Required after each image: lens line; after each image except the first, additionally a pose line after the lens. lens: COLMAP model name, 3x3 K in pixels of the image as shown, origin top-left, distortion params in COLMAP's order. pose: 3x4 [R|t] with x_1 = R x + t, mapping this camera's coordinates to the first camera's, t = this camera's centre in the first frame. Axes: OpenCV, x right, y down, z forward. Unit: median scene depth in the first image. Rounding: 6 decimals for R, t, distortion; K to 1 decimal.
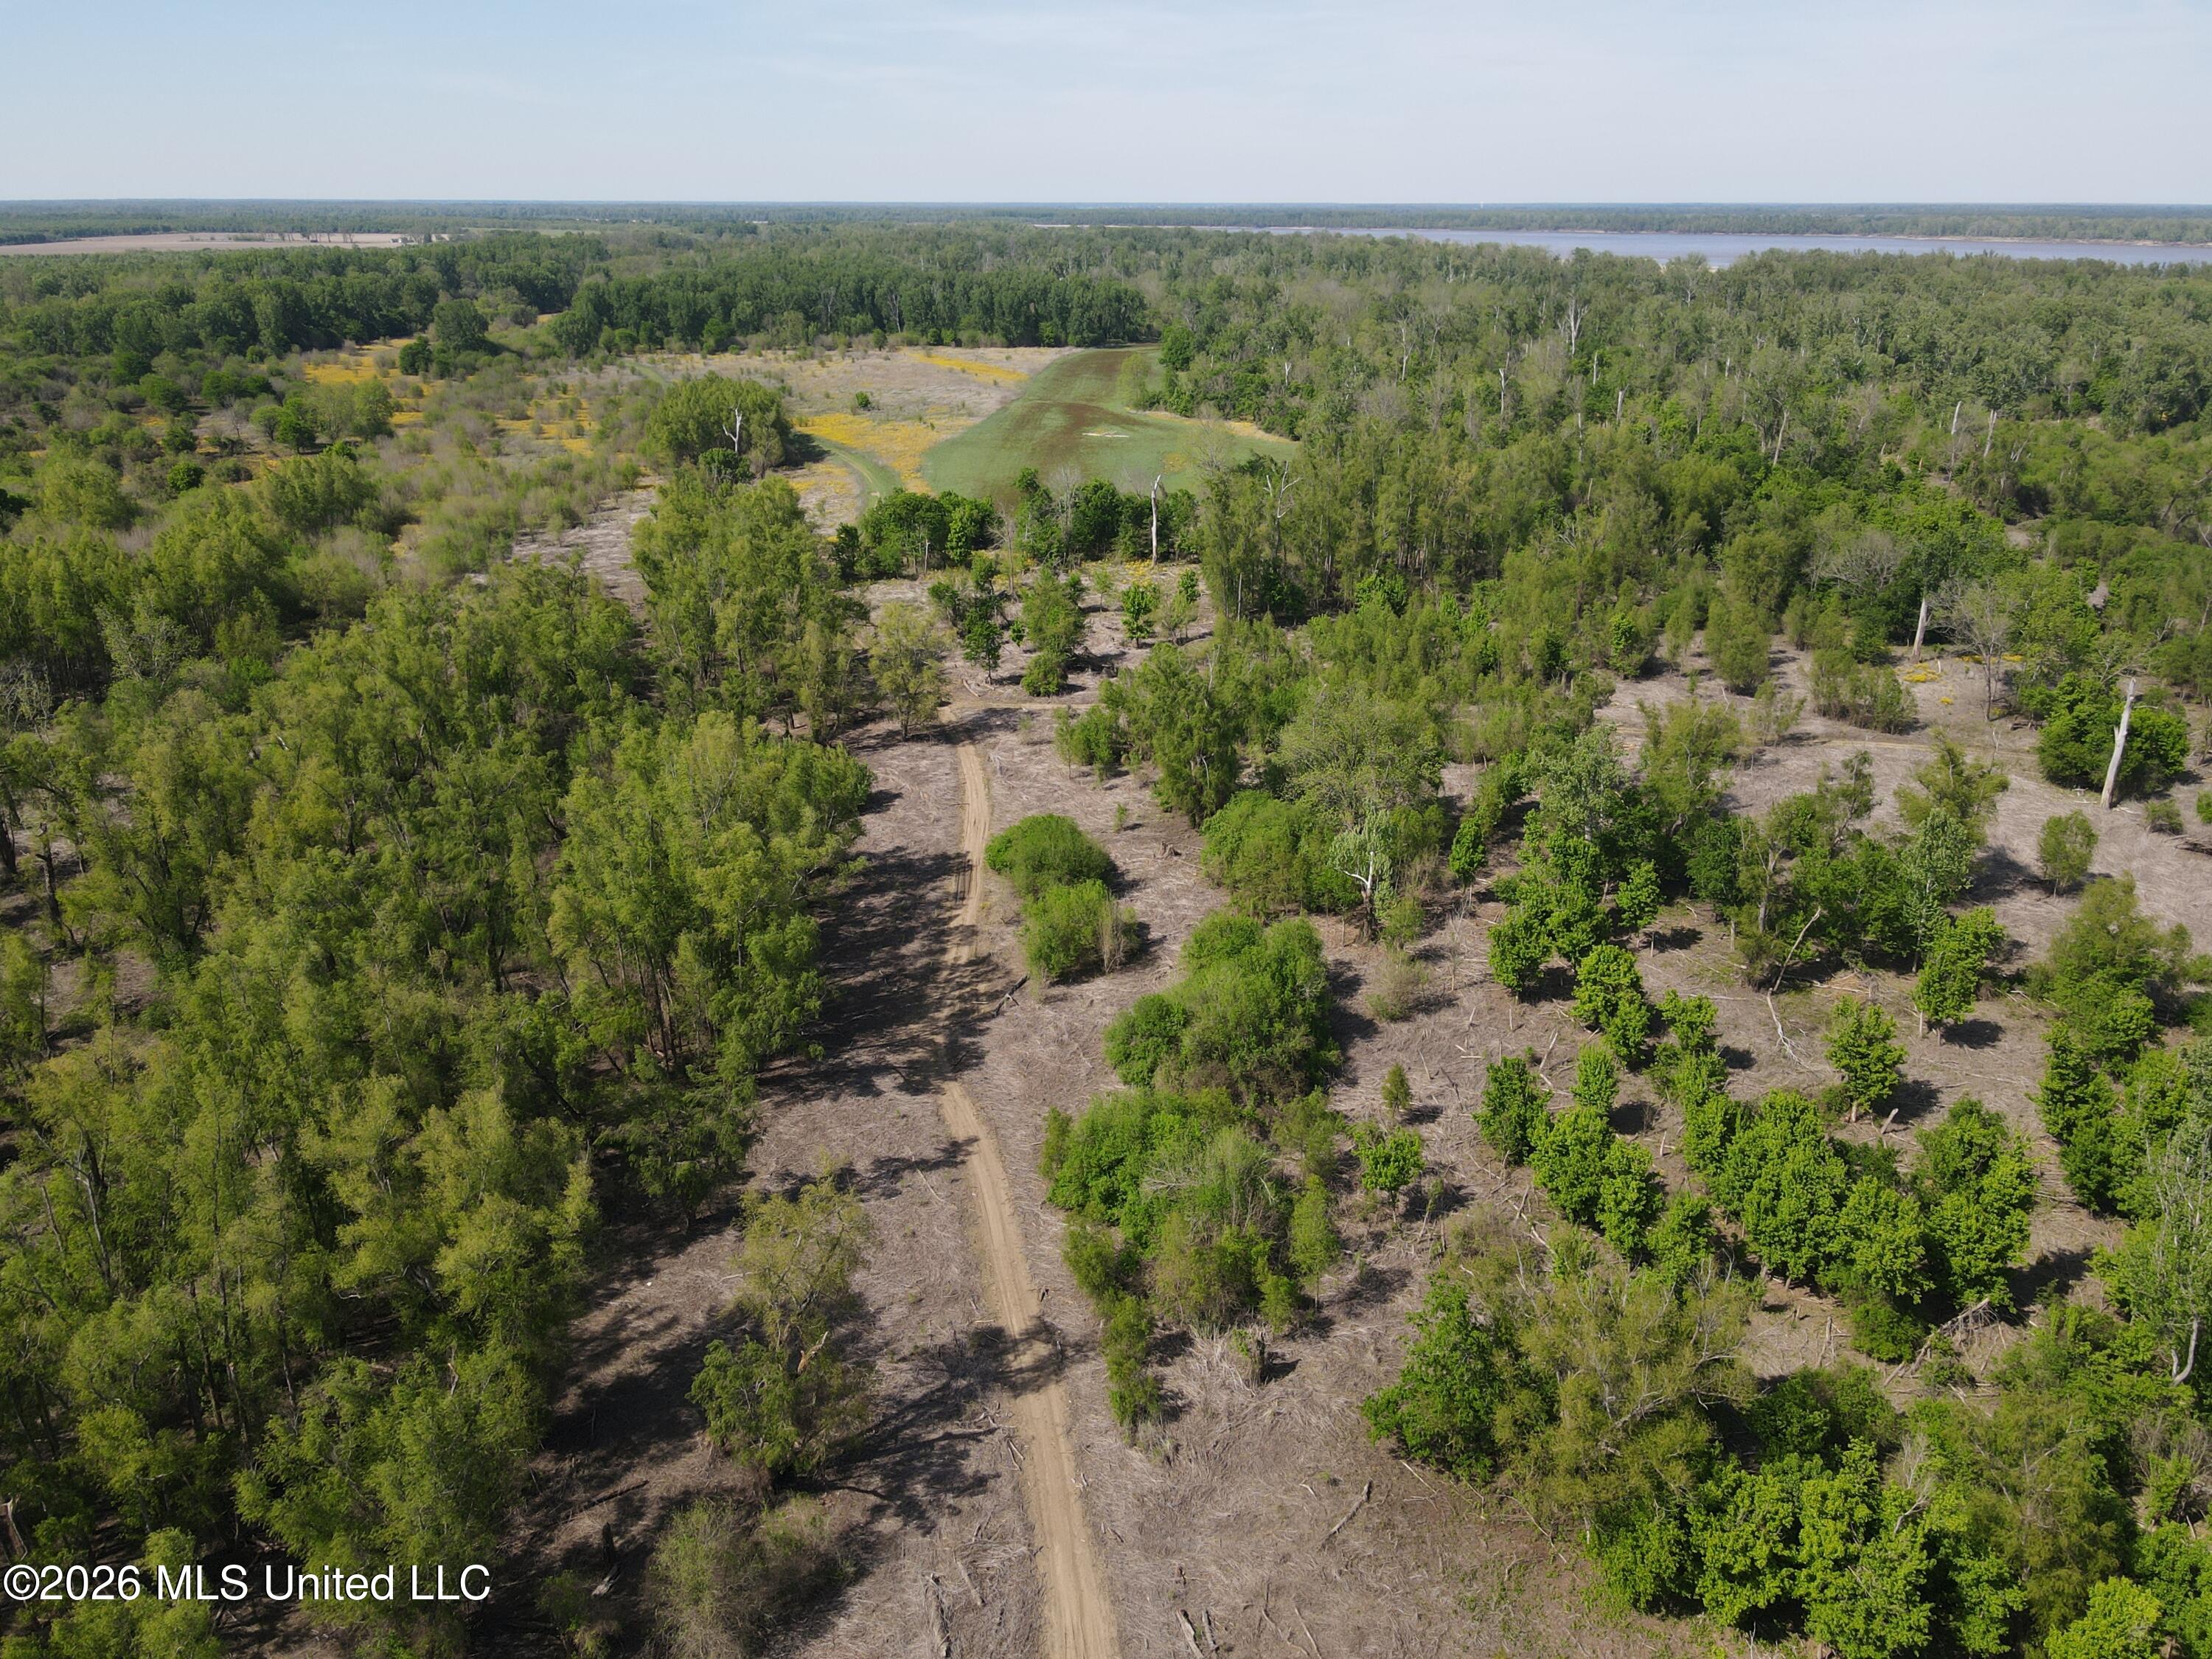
lens RADIAL K [[1625.0, 0, 1112.2], [0, 1625.0, 840.6], [0, 0, 1]] dist [0.005564, 0.006783]
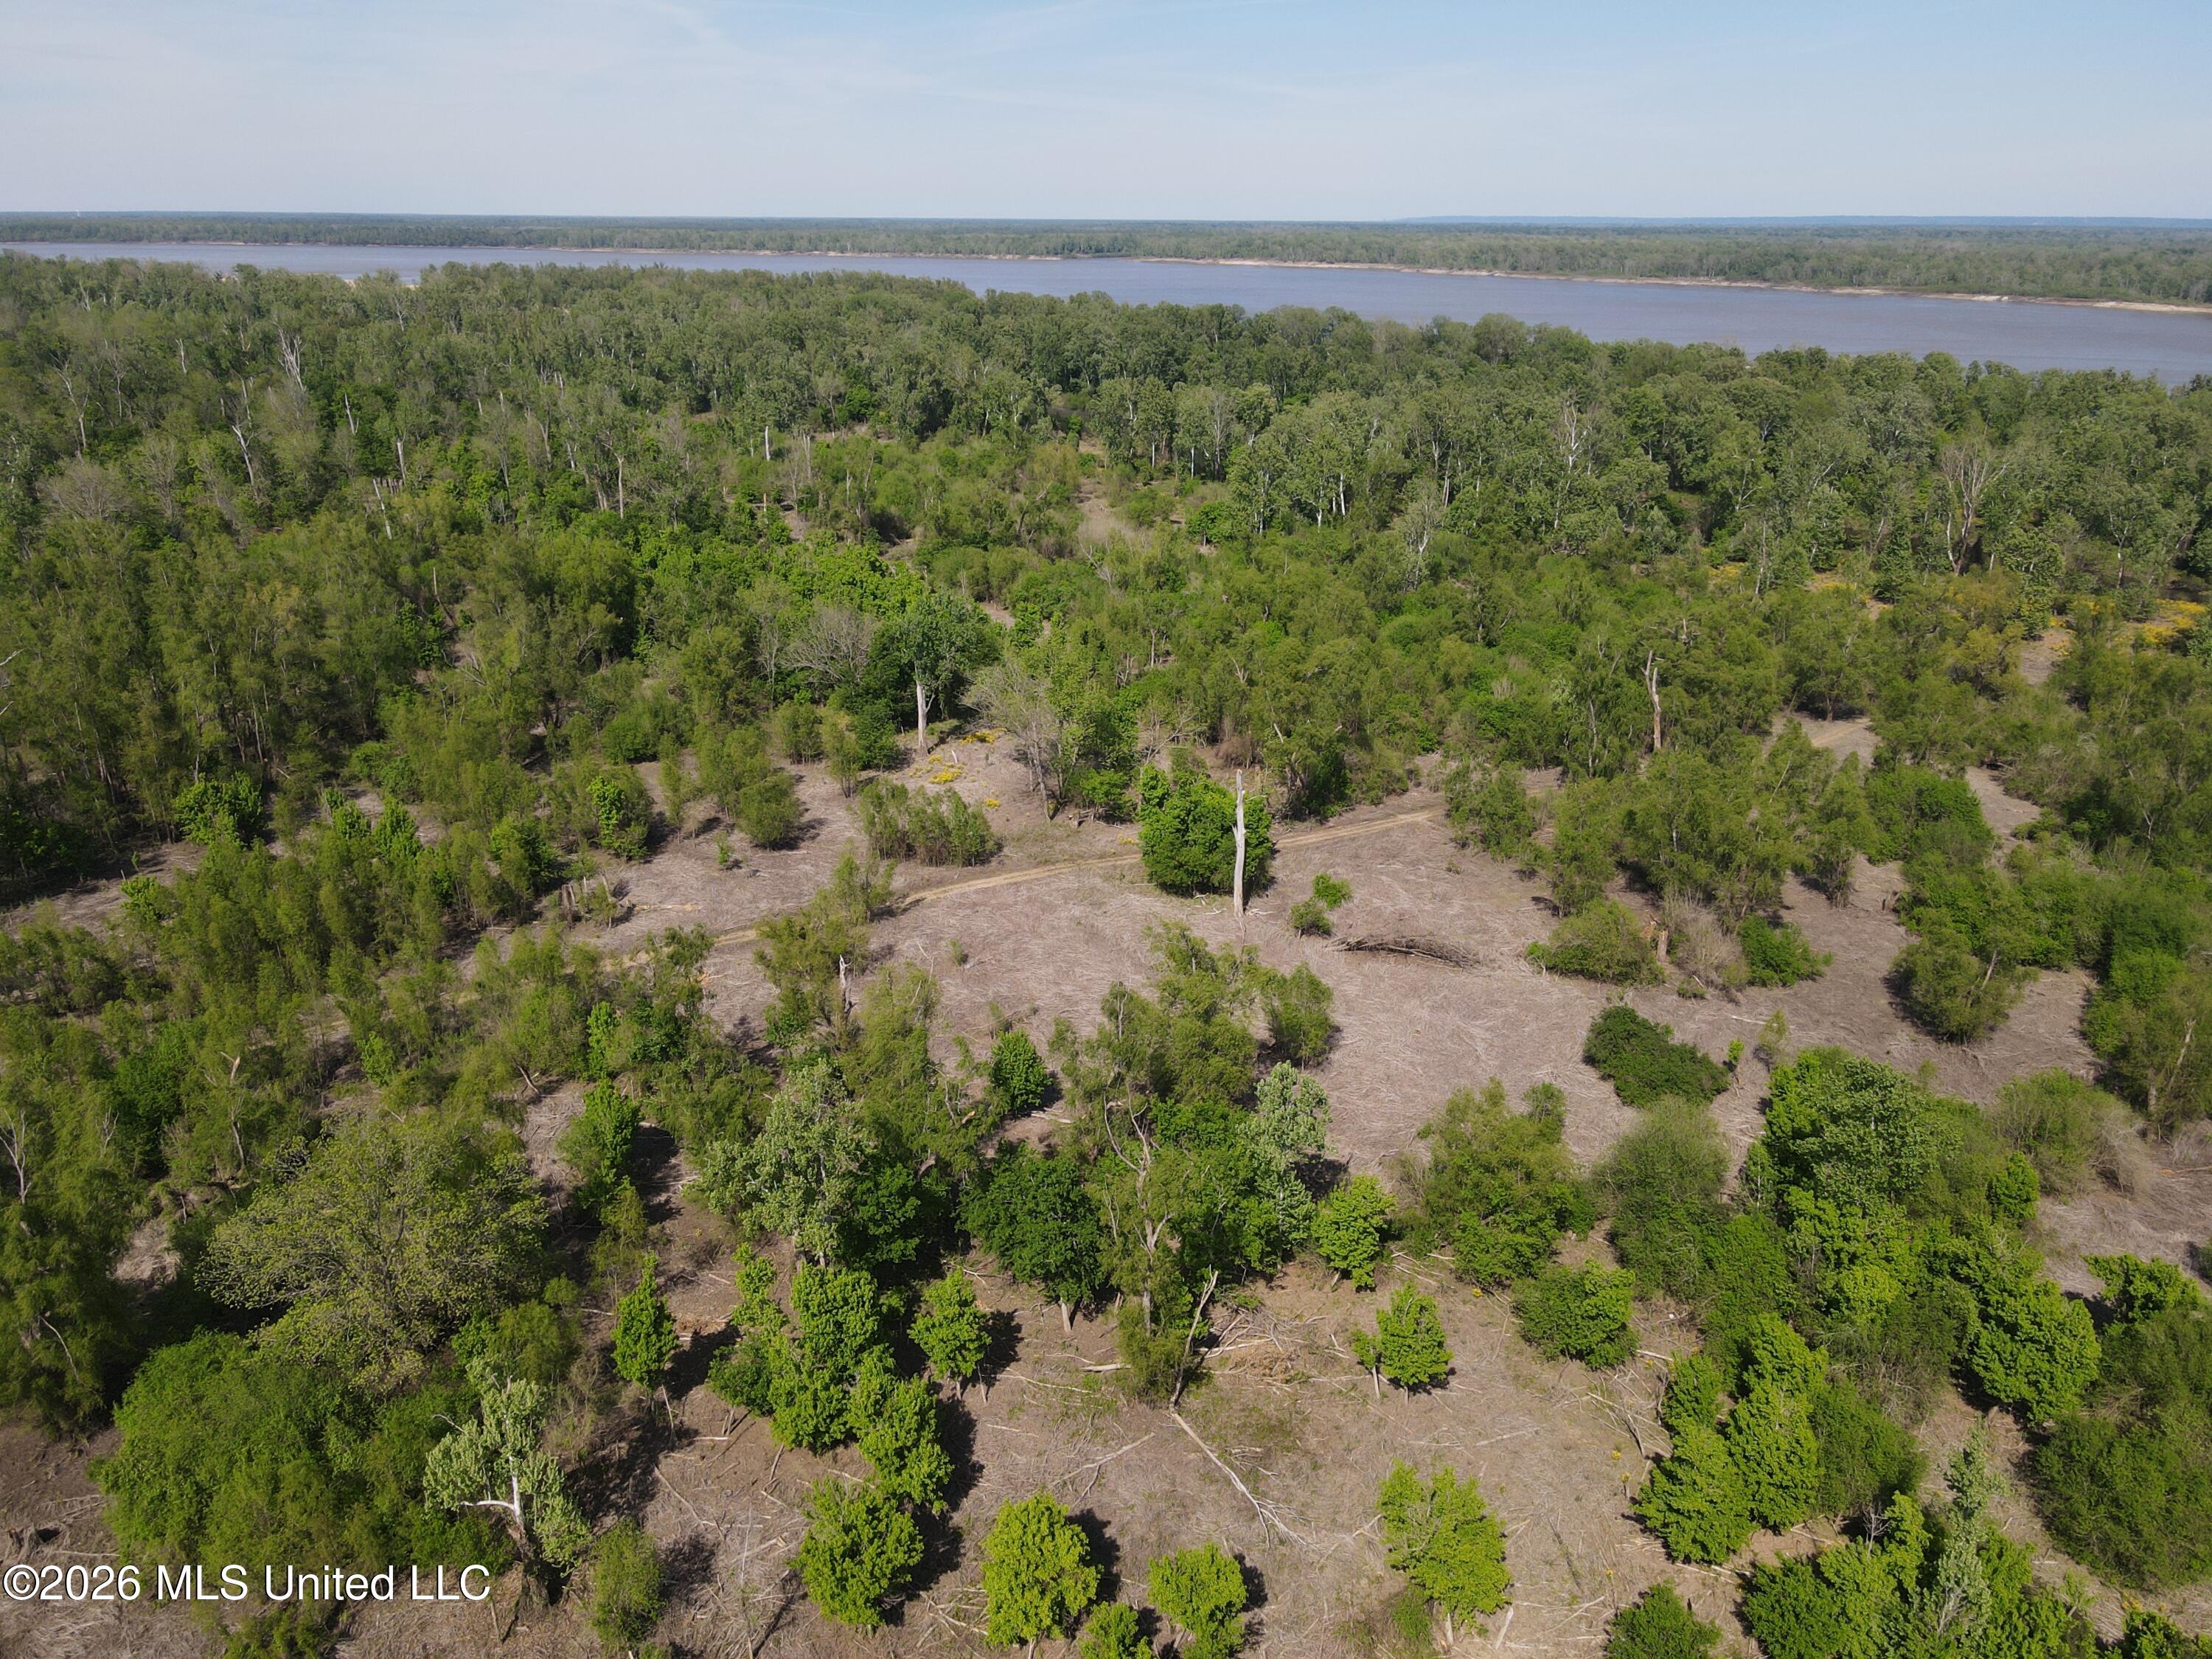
lens RADIAL K [[1657.0, 0, 1106.0], [0, 1657.0, 829.5], [0, 0, 1]] dist [0.033636, -0.007271]
pose [[0.743582, -0.231200, 0.627401, 0.003043], [0.243855, 0.967460, 0.067501, -0.049546], [-0.622591, 0.102802, 0.775765, 0.123479]]
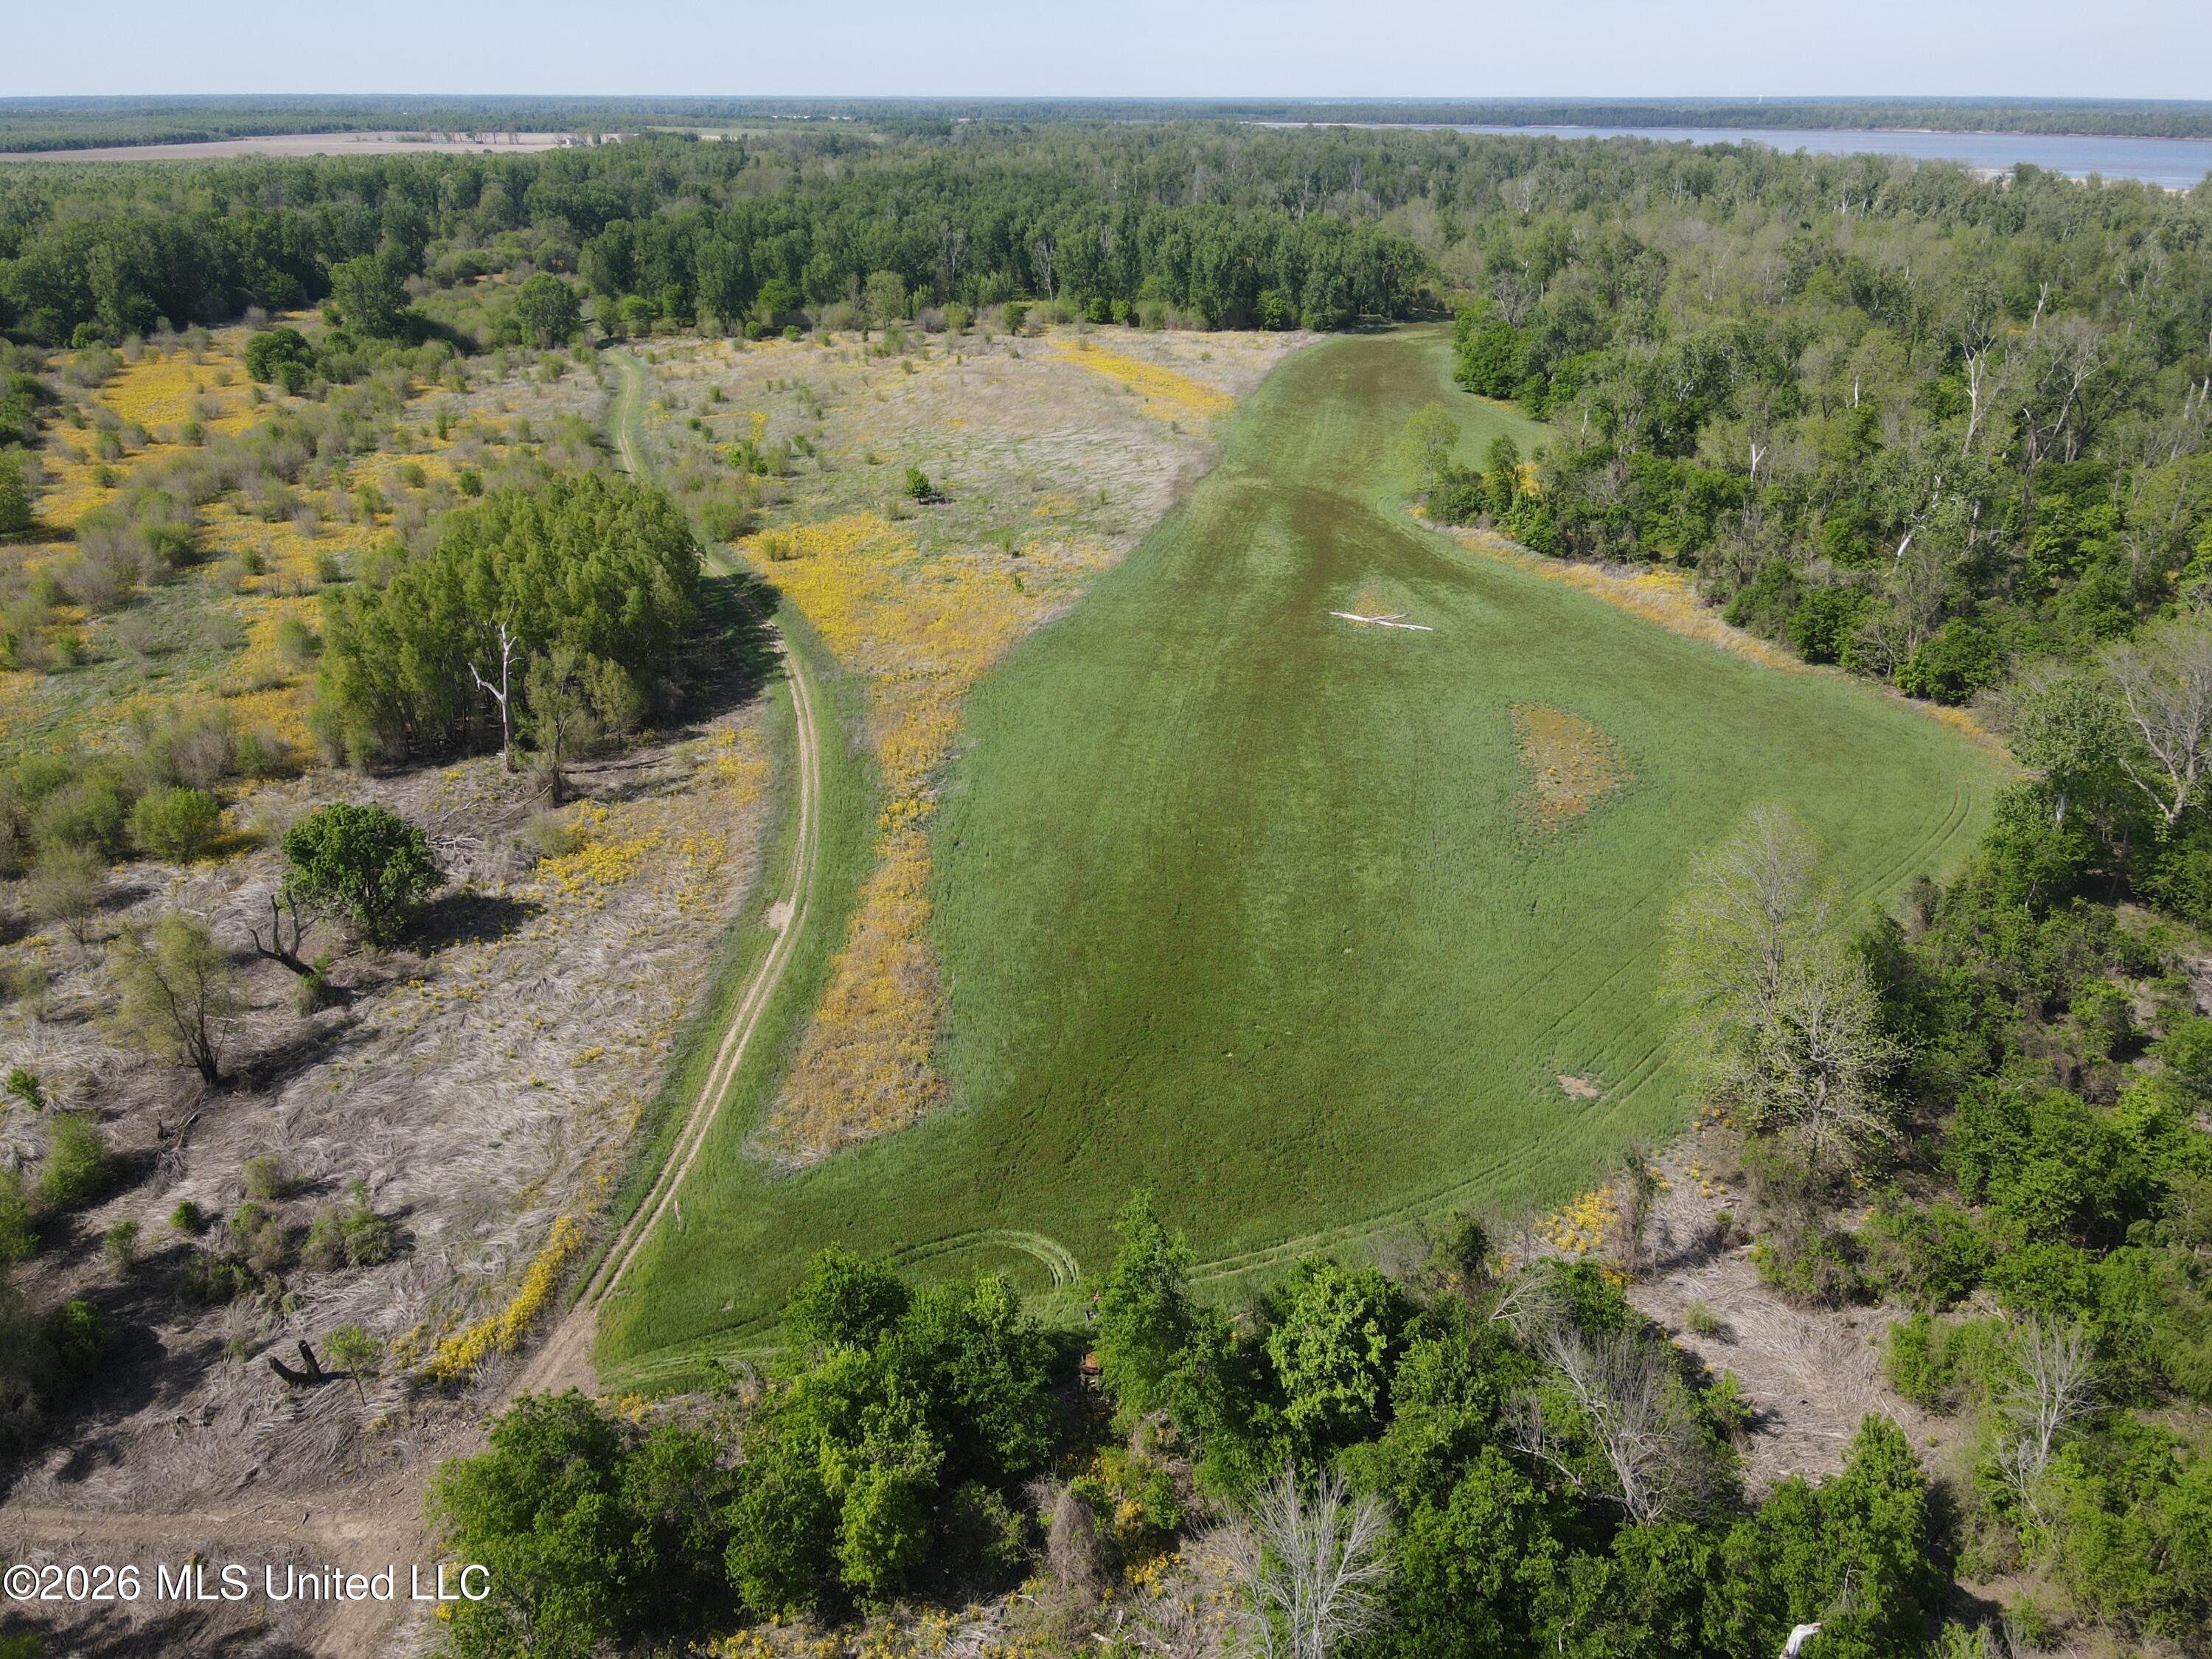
lens RADIAL K [[1625.0, 0, 1112.2], [0, 1625.0, 840.6], [0, 0, 1]] dist [0.005564, 0.006783]
pose [[0.991496, 0.053807, -0.118491, -0.019591], [-0.047176, 0.997197, 0.058076, -0.187942], [0.121284, -0.051992, 0.991255, 0.468673]]
